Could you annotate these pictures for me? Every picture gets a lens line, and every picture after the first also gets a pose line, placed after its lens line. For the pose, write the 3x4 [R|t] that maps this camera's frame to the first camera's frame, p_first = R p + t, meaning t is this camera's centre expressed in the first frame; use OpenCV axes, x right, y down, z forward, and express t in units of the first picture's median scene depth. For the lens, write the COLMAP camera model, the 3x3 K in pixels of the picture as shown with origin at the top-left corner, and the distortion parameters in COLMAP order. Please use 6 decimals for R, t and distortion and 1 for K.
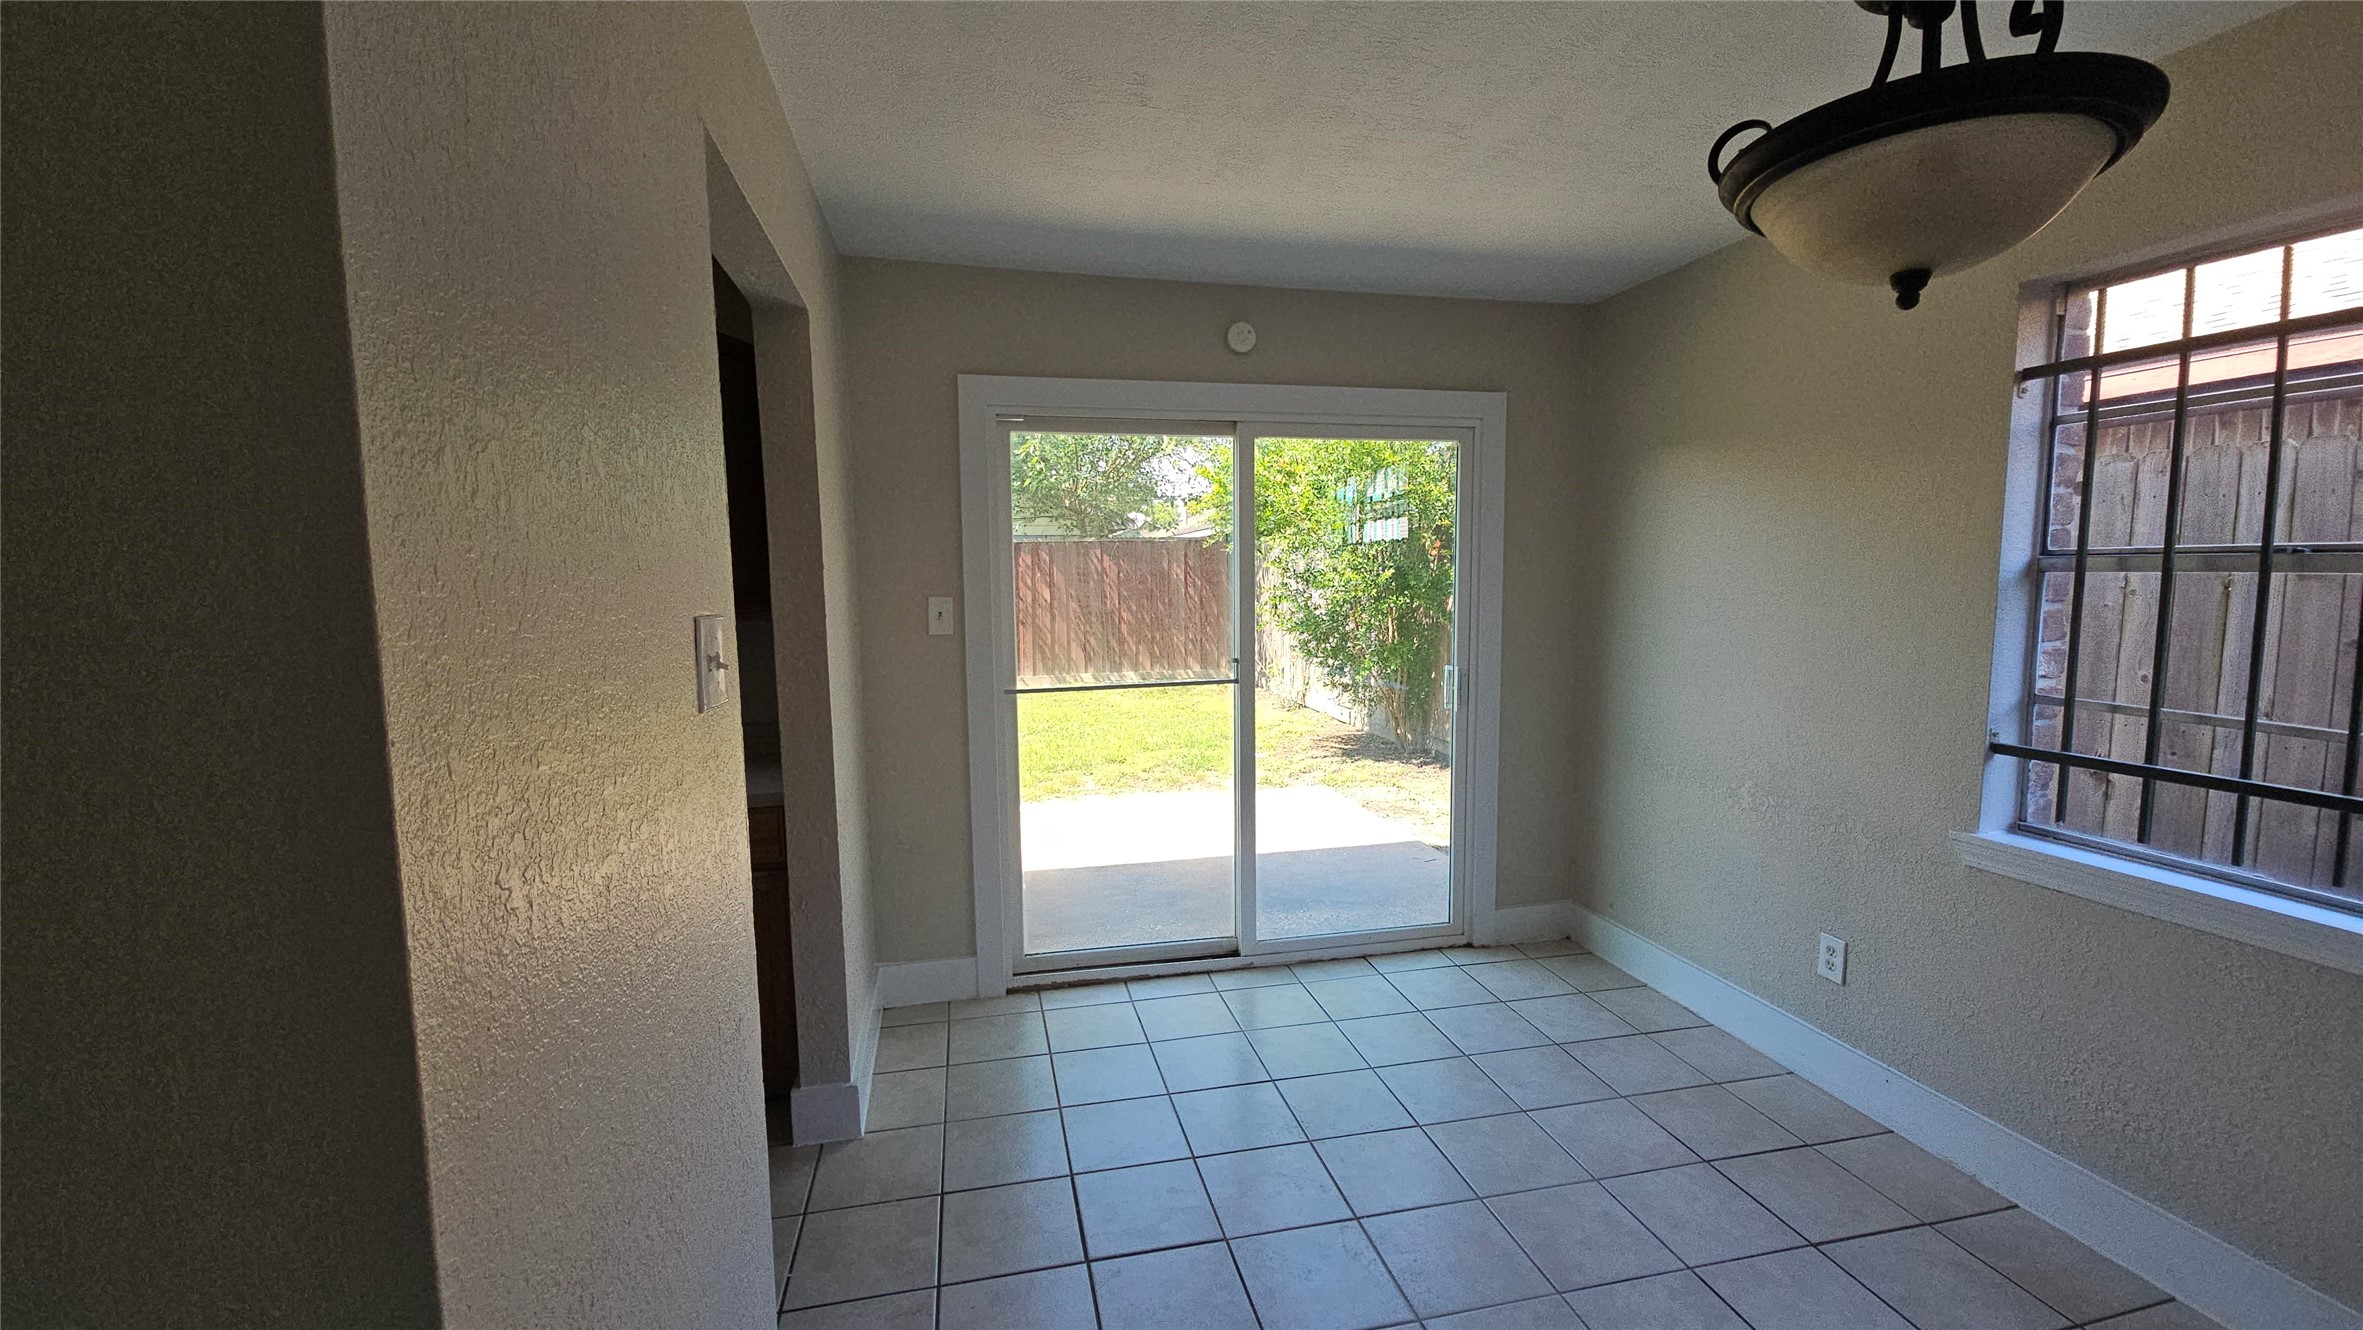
lens RADIAL K [[953.0, 0, 1172.2], [0, 953.0, 667.0], [0, 0, 1]] dist [0.001016, 0.000009]
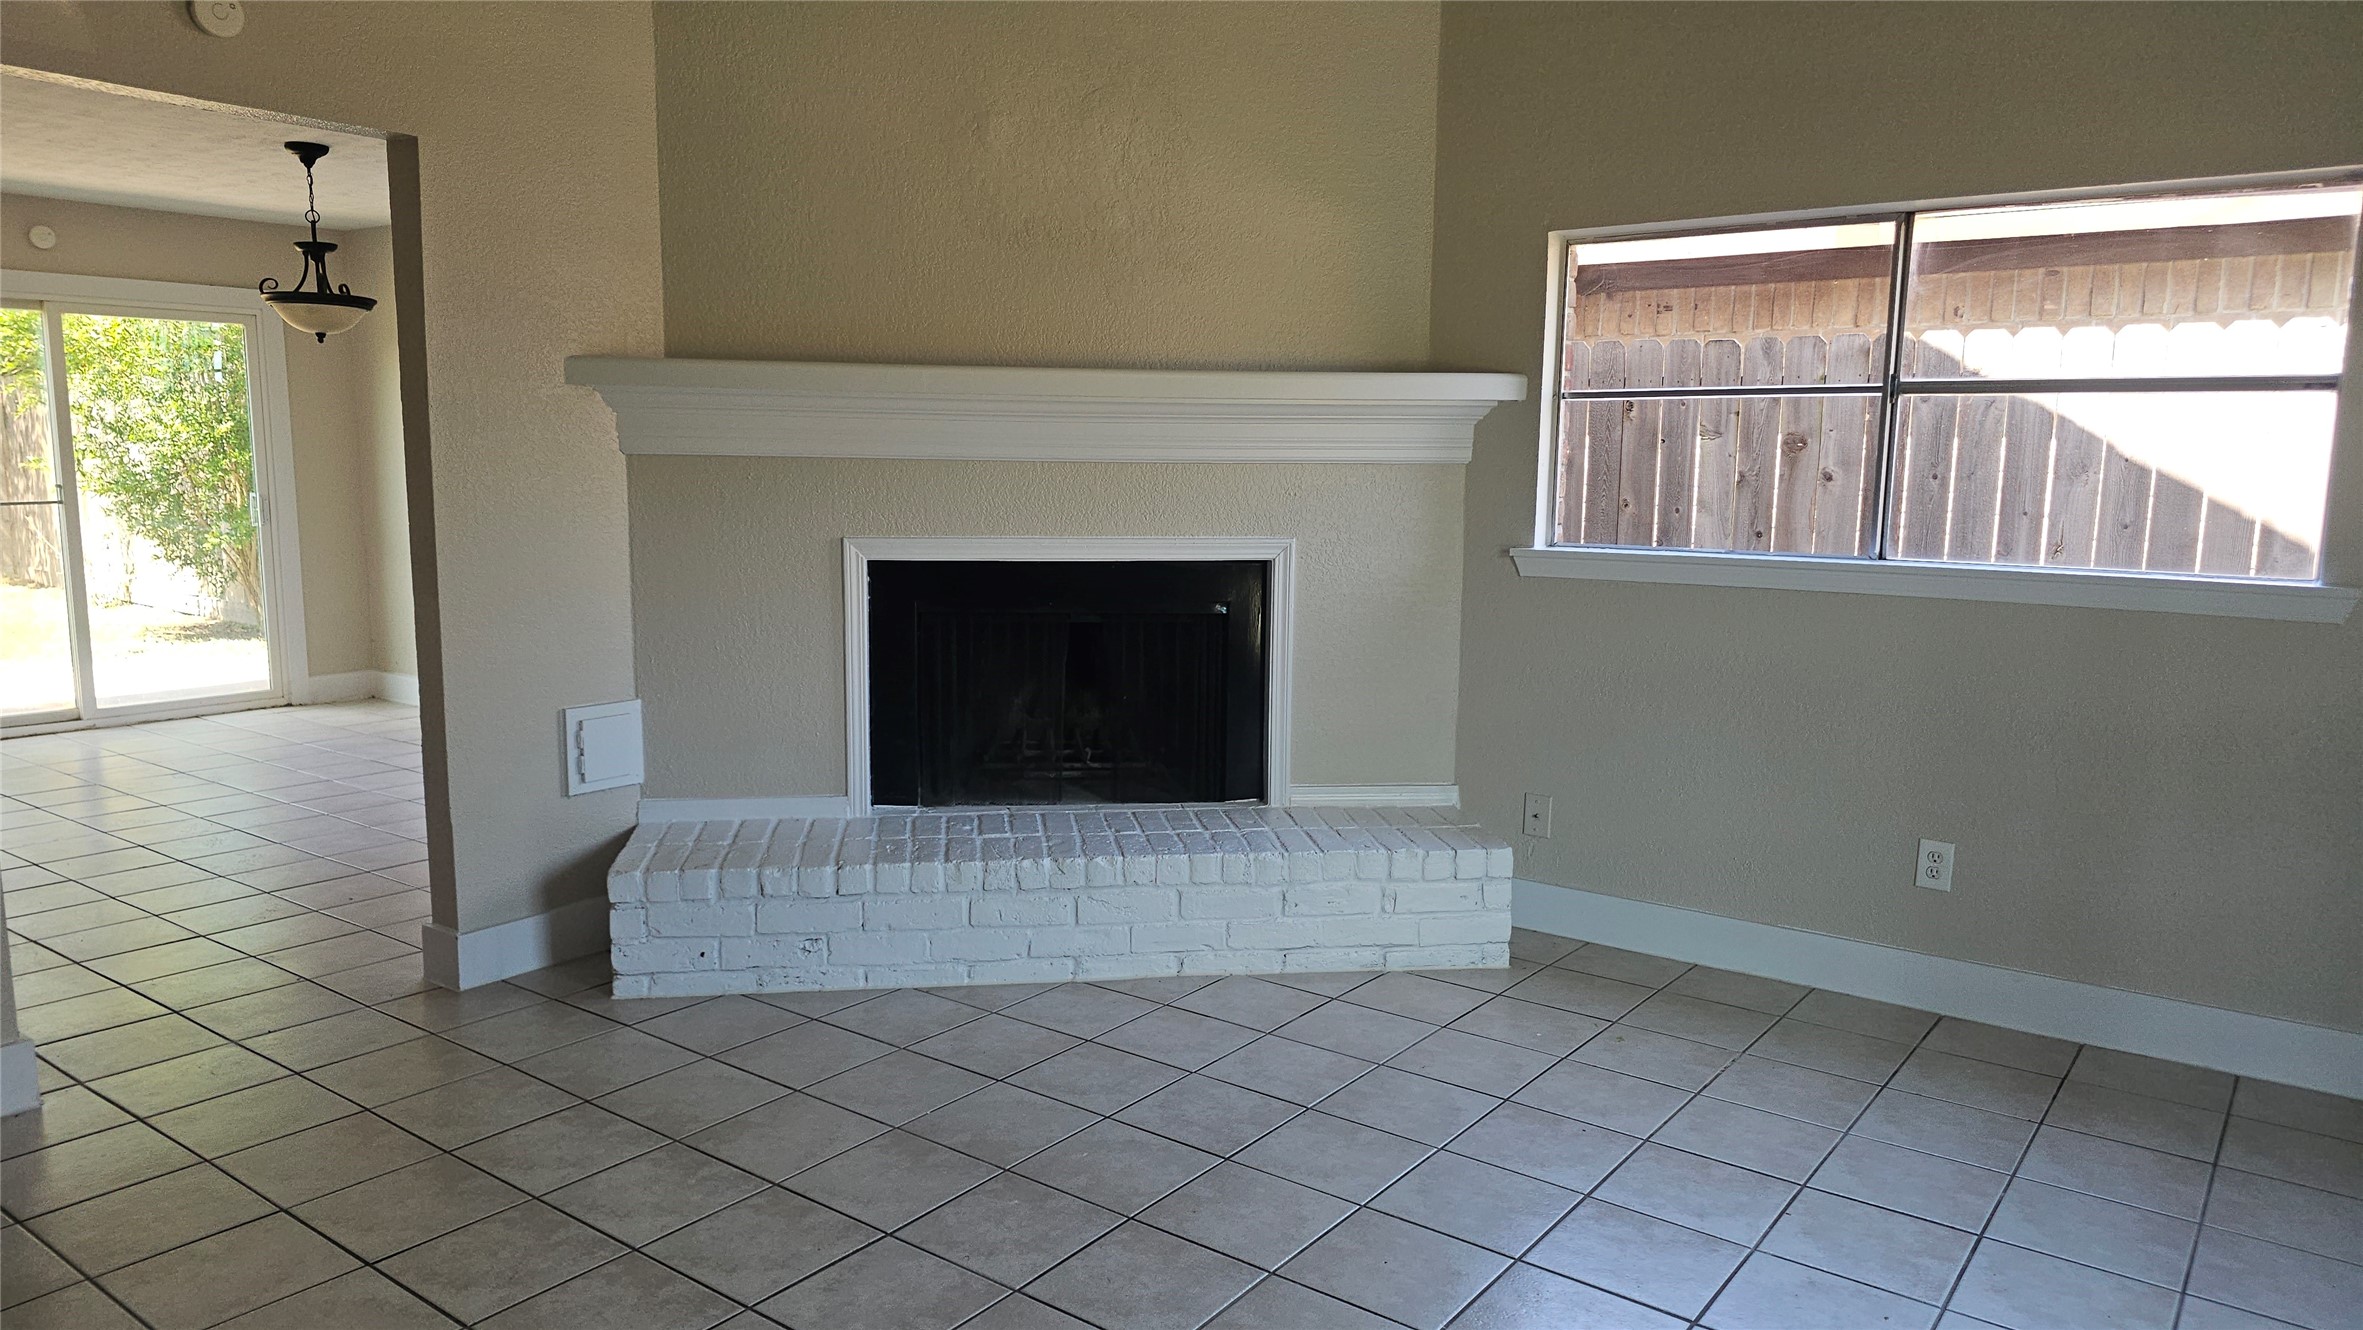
lens RADIAL K [[1593.2, 0, 1168.3], [0, 1593.2, 682.3], [0, 0, 1]] dist [0.026800, -0.000126]
pose [[0.757648, -0.072202, 0.648657, -0.099659], [0.039986, 0.997130, 0.064286, 0.077088], [-0.651437, -0.022769, 0.758361, -0.705715]]
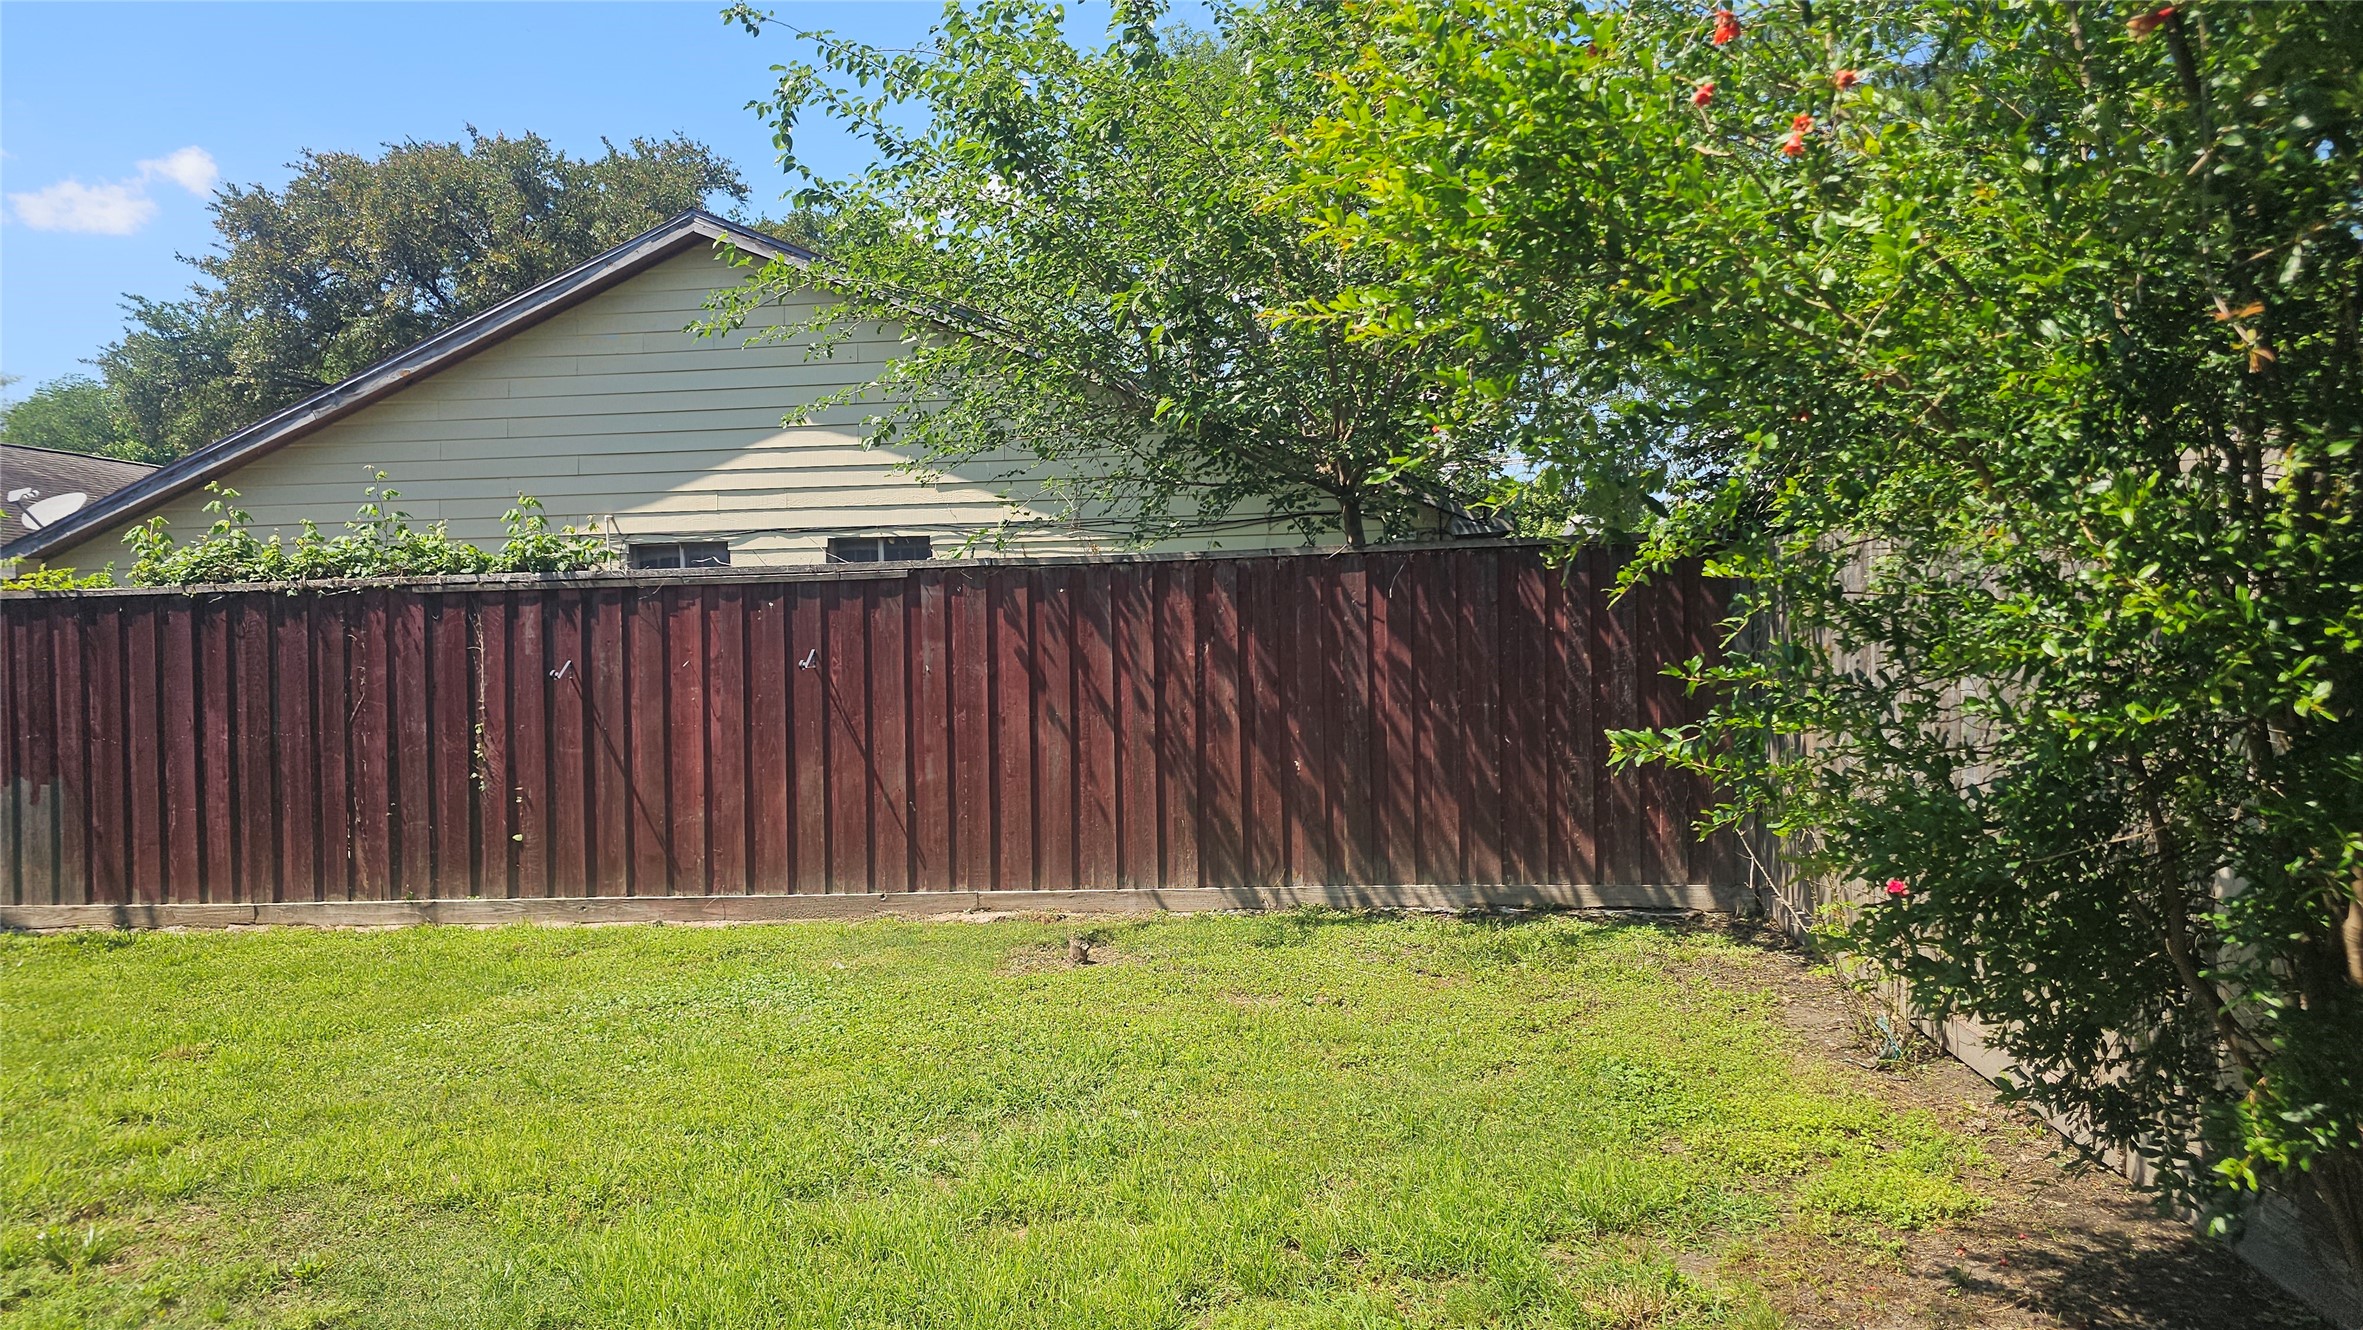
lens RADIAL K [[1593.2, 0, 1175.8], [0, 1593.2, 665.8], [0, 0, 1]] dist [0.026800, -0.000126]
pose [[0.940322, 0.003165, -0.340272, 0.109423], [-0.030665, 0.996676, -0.075470, -0.051207], [0.338902, 0.081401, 0.937294, 0.596598]]
